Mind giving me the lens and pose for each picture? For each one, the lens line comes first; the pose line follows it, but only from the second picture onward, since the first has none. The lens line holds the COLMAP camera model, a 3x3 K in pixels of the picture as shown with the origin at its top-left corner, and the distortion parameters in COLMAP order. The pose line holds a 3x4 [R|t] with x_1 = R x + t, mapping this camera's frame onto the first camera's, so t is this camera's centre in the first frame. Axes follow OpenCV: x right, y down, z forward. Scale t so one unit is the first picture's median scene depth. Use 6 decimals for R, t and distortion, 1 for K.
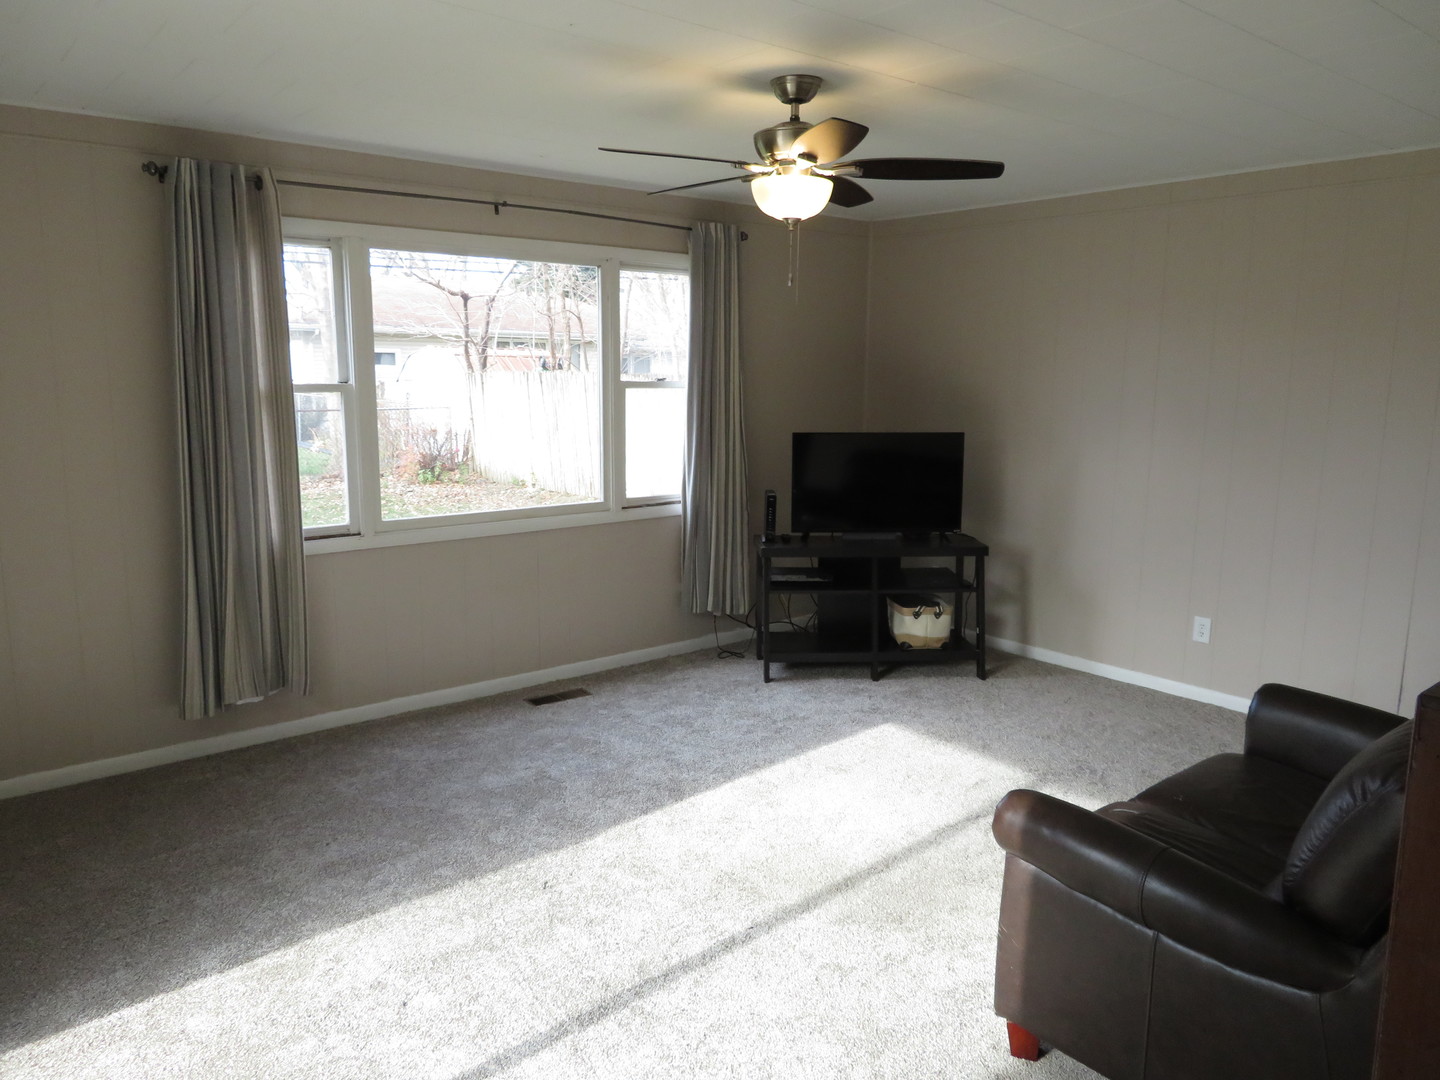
lens RADIAL K [[1029.1, 0, 720.0], [0, 1029.1, 540.0], [0, 0, 1]] dist [-0.007901, 0.000623]
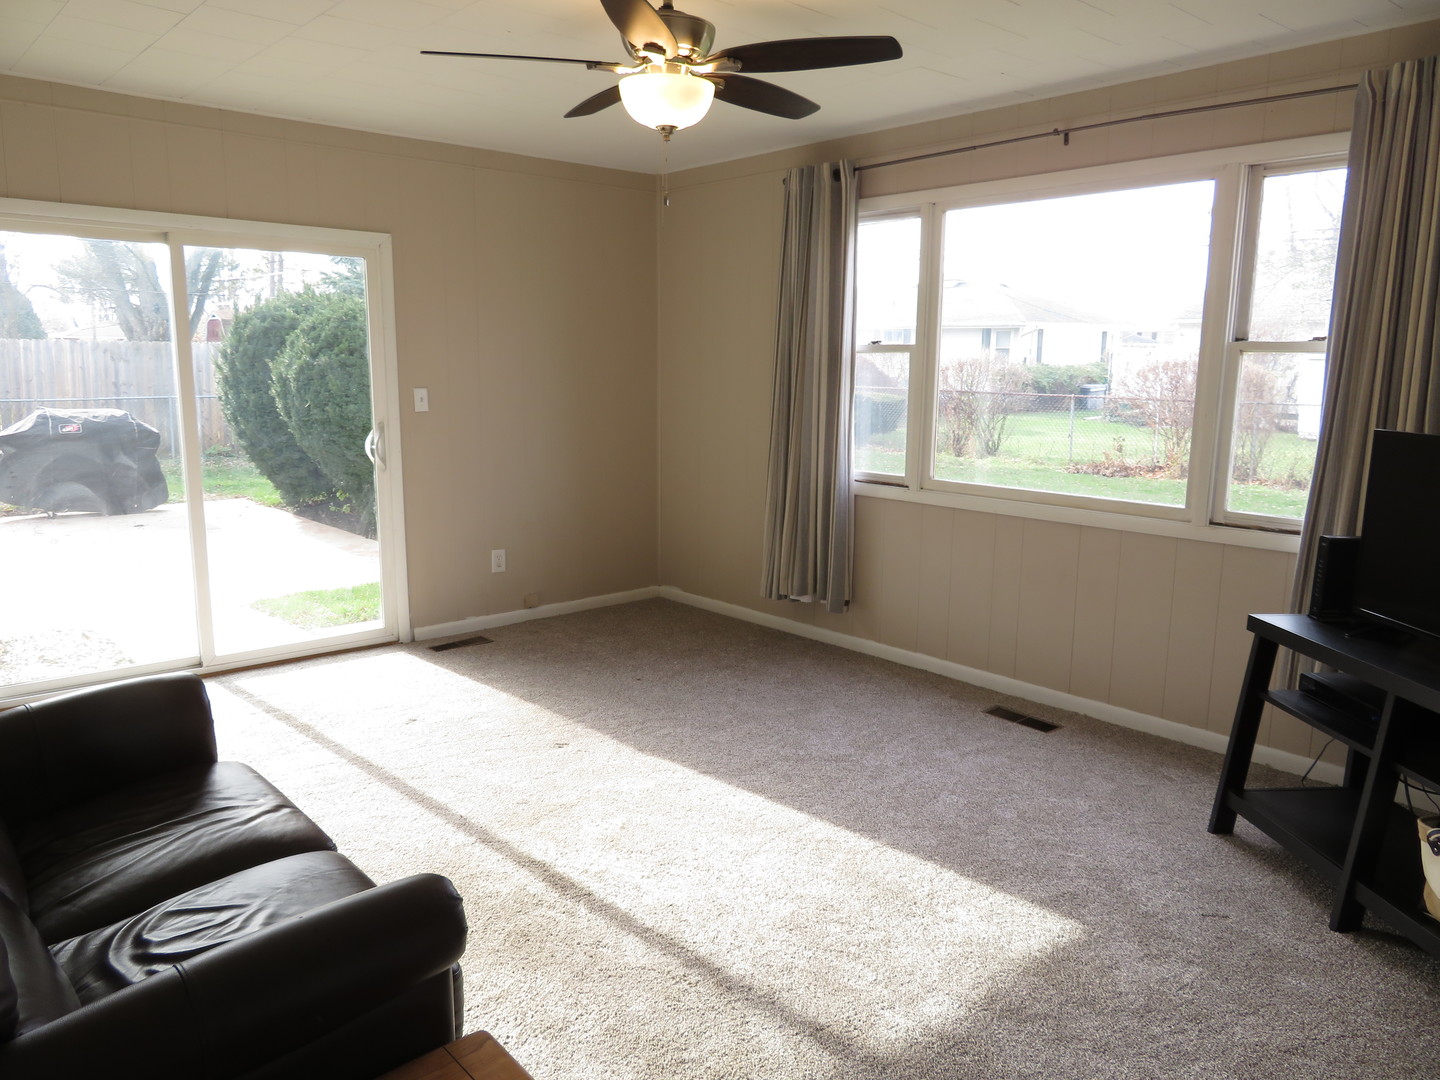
lens RADIAL K [[1029.1, 0, 720.0], [0, 1029.1, 540.0], [0, 0, 1]] dist [-0.007901, 0.000623]
pose [[0.032638, 0.163377, -0.986024, 0.684204], [-0.175864, 0.972096, 0.155248, -0.081174], [0.983873, 0.168339, 0.060460, 0.739757]]
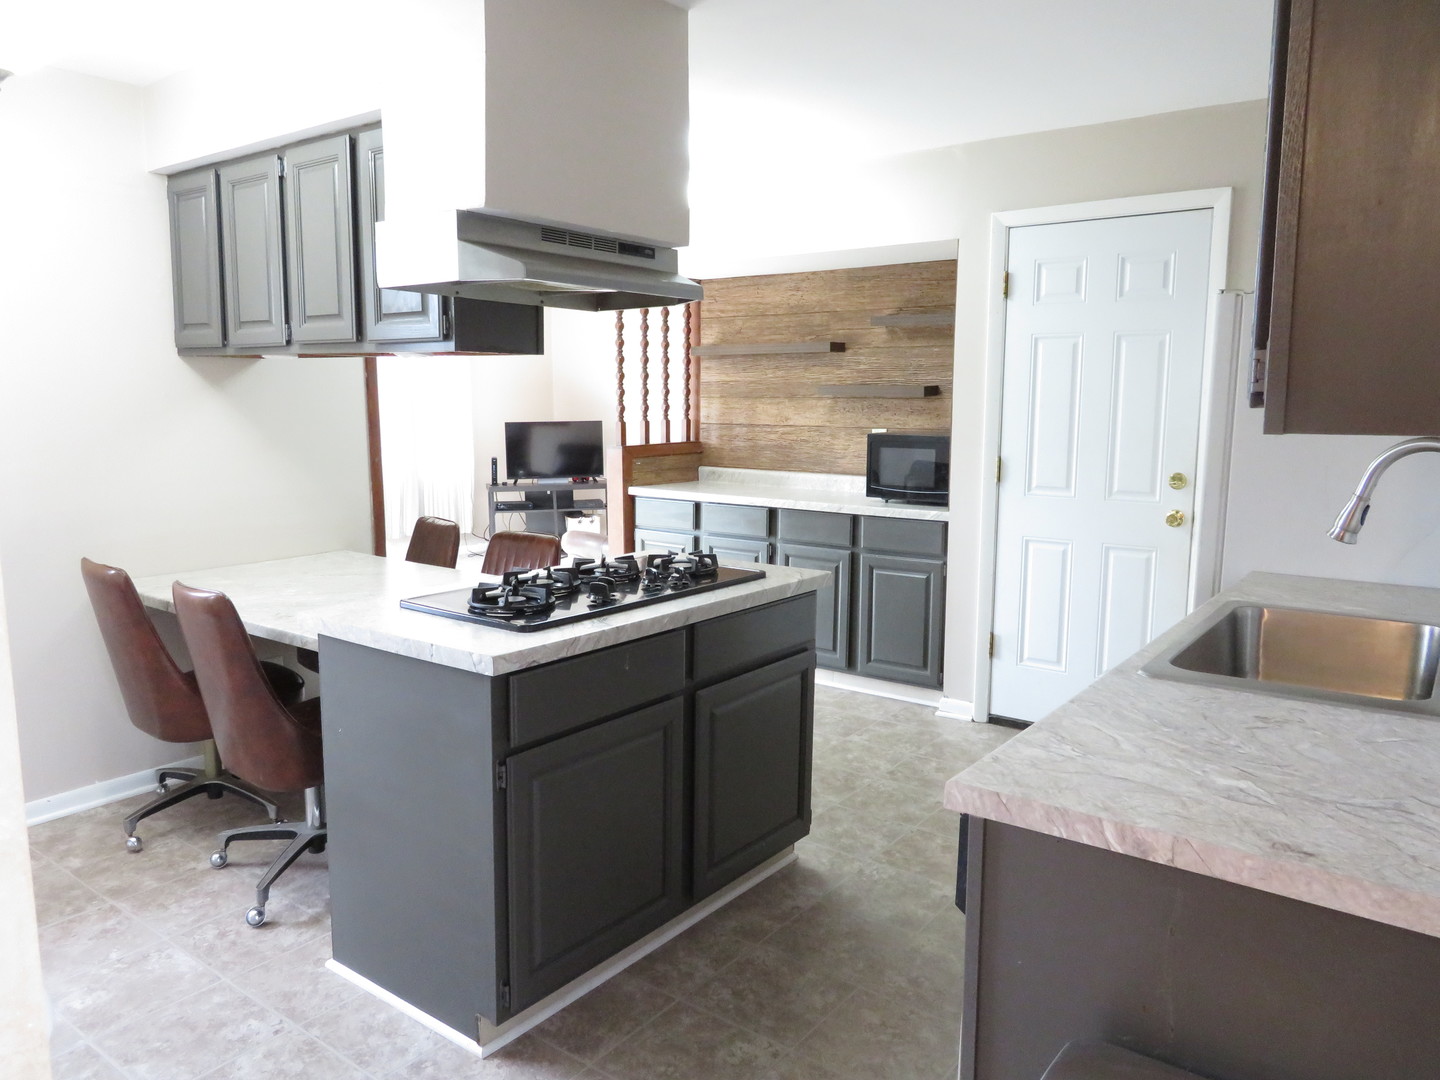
lens RADIAL K [[1029.1, 0, 720.0], [0, 1029.1, 540.0], [0, 0, 1]] dist [-0.007901, 0.000623]
pose [[0.974032, -0.038773, 0.223065, 0.031946], [0.045080, 0.998713, -0.023252, 0.175989], [-0.221877, 0.032704, 0.974526, -0.905856]]
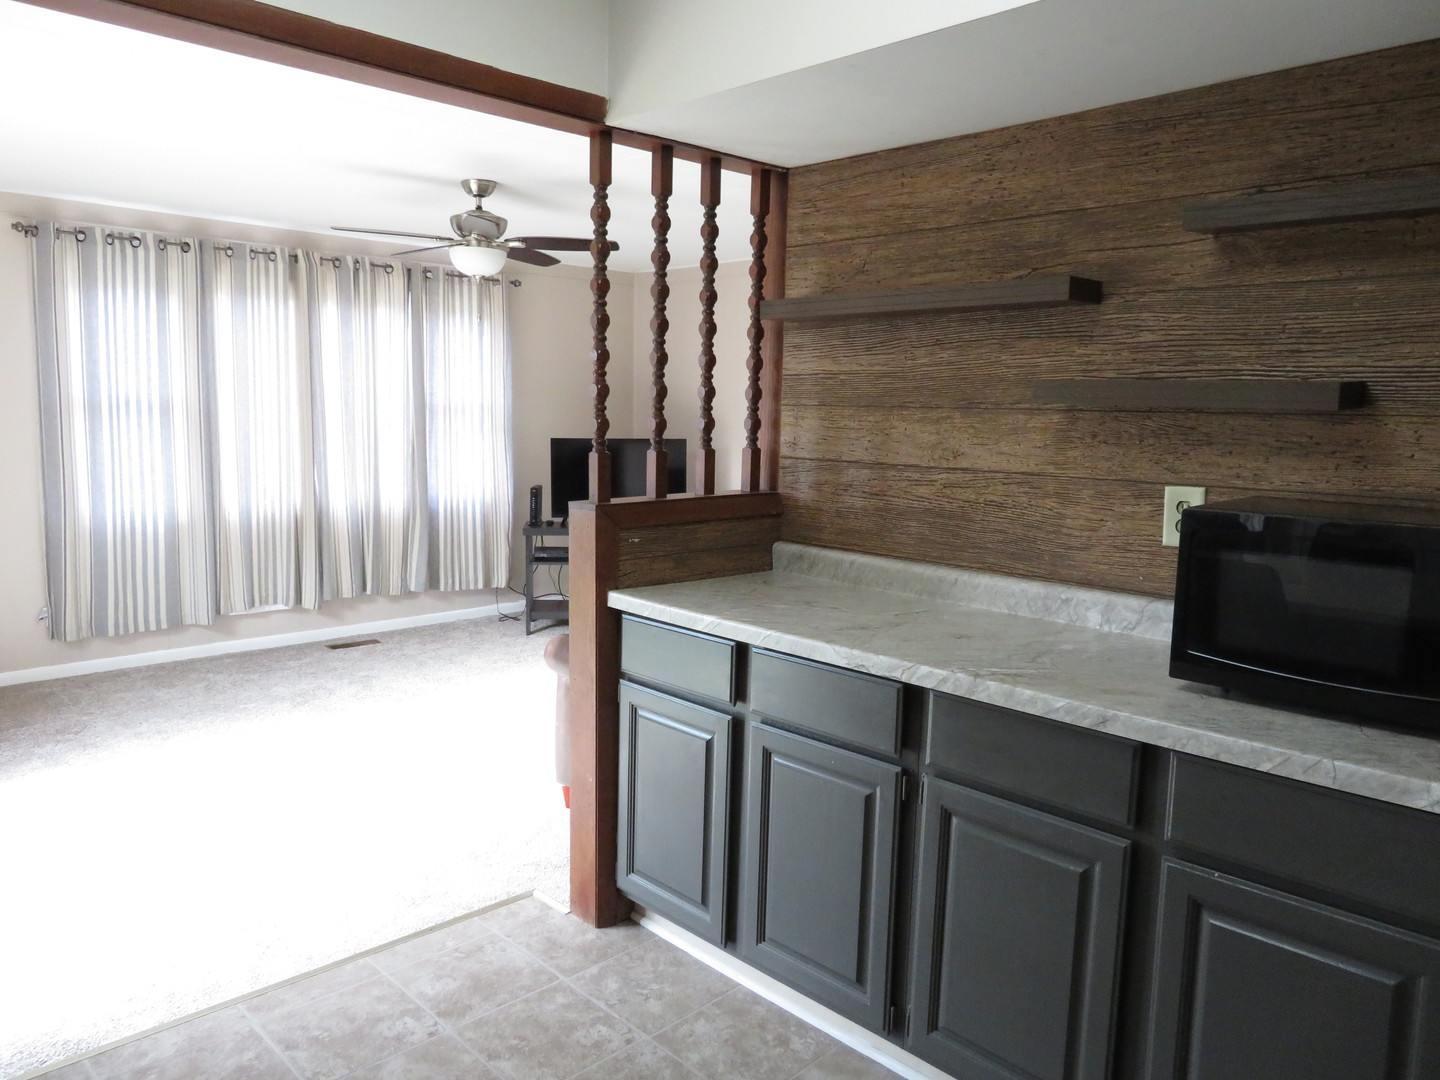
lens RADIAL K [[1029.1, 0, 720.0], [0, 1029.1, 540.0], [0, 0, 1]] dist [-0.007901, 0.000623]
pose [[0.997316, -0.000307, 0.073222, 0.210005], [0.003173, 0.999233, -0.039025, 0.079844], [-0.073154, 0.039152, 0.996552, -0.311363]]
